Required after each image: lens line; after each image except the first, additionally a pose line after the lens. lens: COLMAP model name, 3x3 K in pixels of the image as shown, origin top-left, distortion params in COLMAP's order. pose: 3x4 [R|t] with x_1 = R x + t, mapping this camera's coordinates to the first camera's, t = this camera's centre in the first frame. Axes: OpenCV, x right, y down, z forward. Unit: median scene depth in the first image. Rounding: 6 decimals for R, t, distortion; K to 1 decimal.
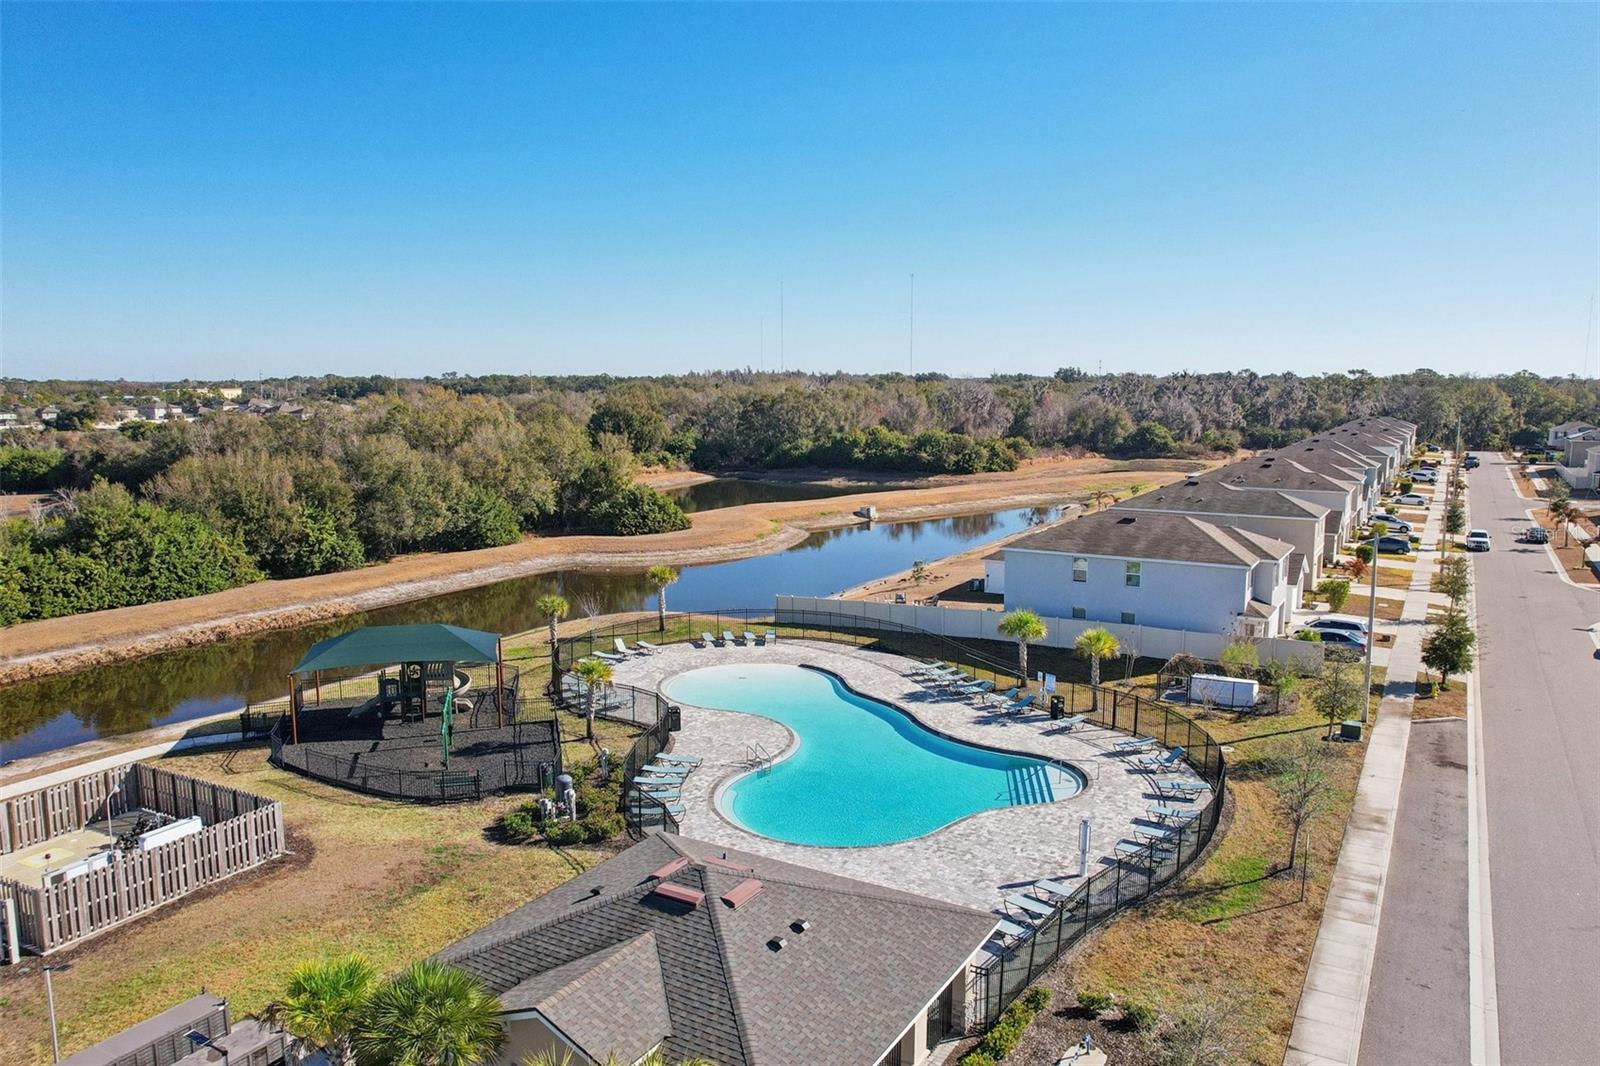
lens RADIAL K [[1122.3, 0, 800.0], [0, 1122.3, 533.0], [0, 0, 1]] dist [-0.038080, -0.000904]
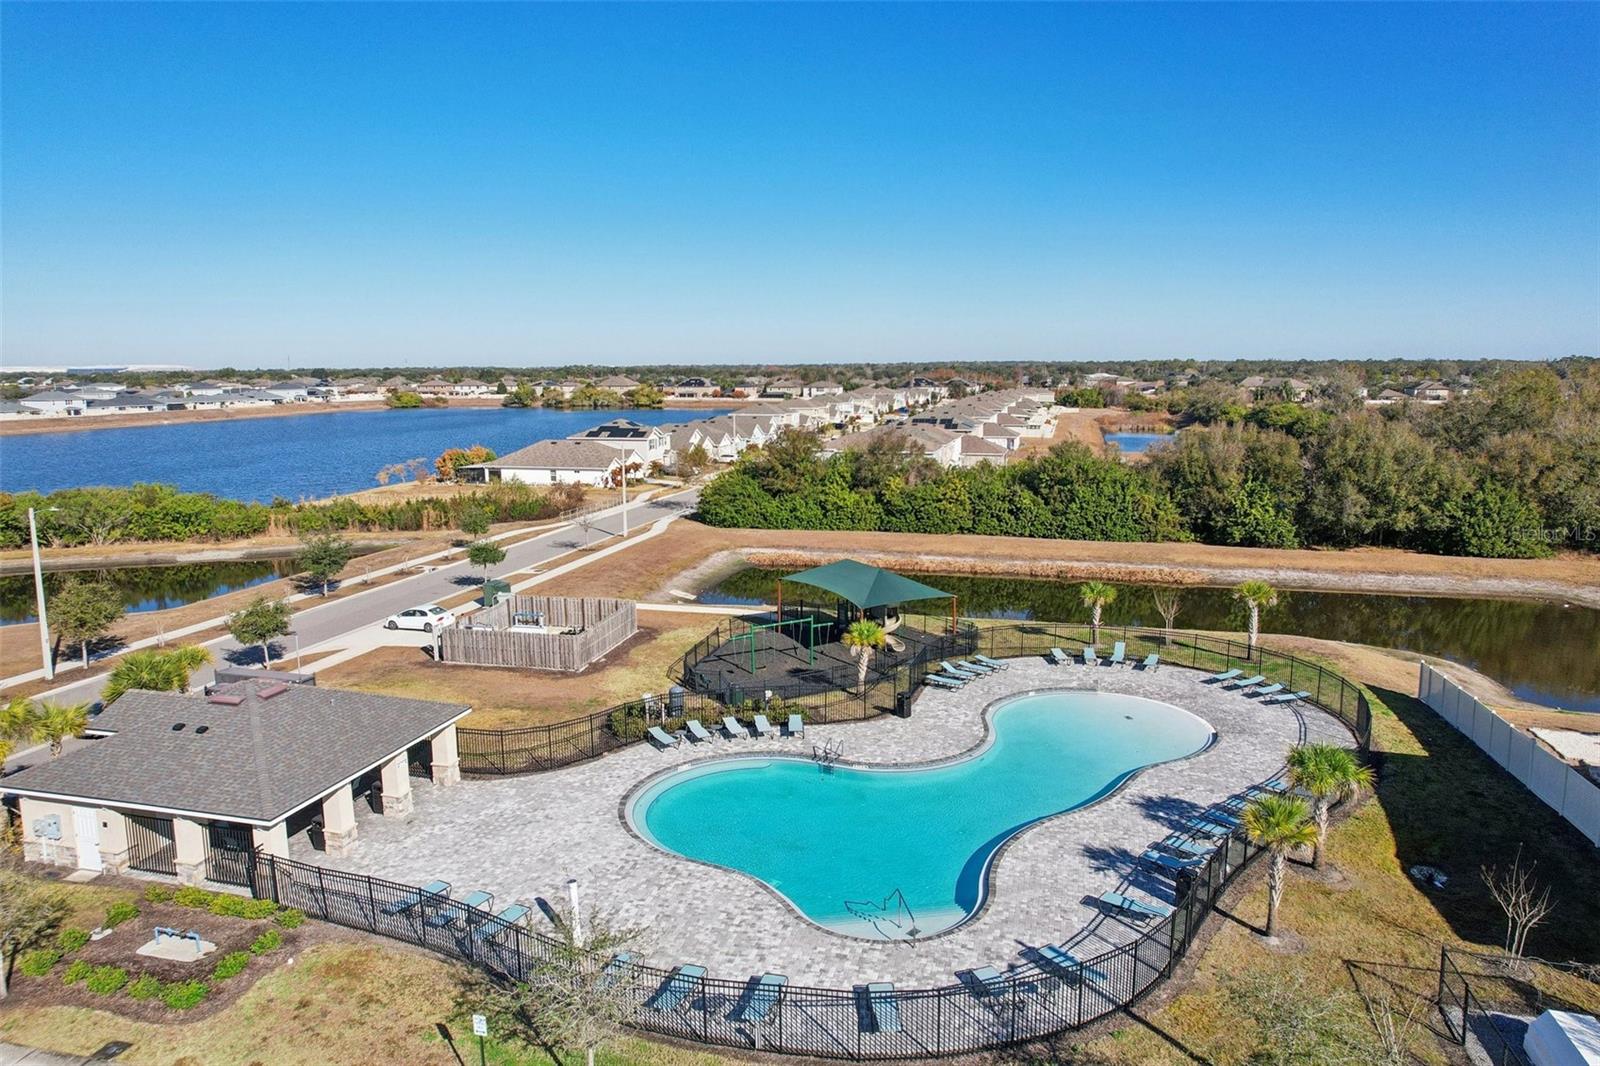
lens RADIAL K [[1061.6, 0, 797.0], [0, 1061.6, 492.9], [0, 0, 1]] dist [-0.033320, 0.001183]
pose [[0.272589, 0.117321, -0.954951, 0.630452], [-0.126171, 0.988325, 0.085405, -0.071420], [0.953822, 0.097206, 0.284209, 0.562591]]
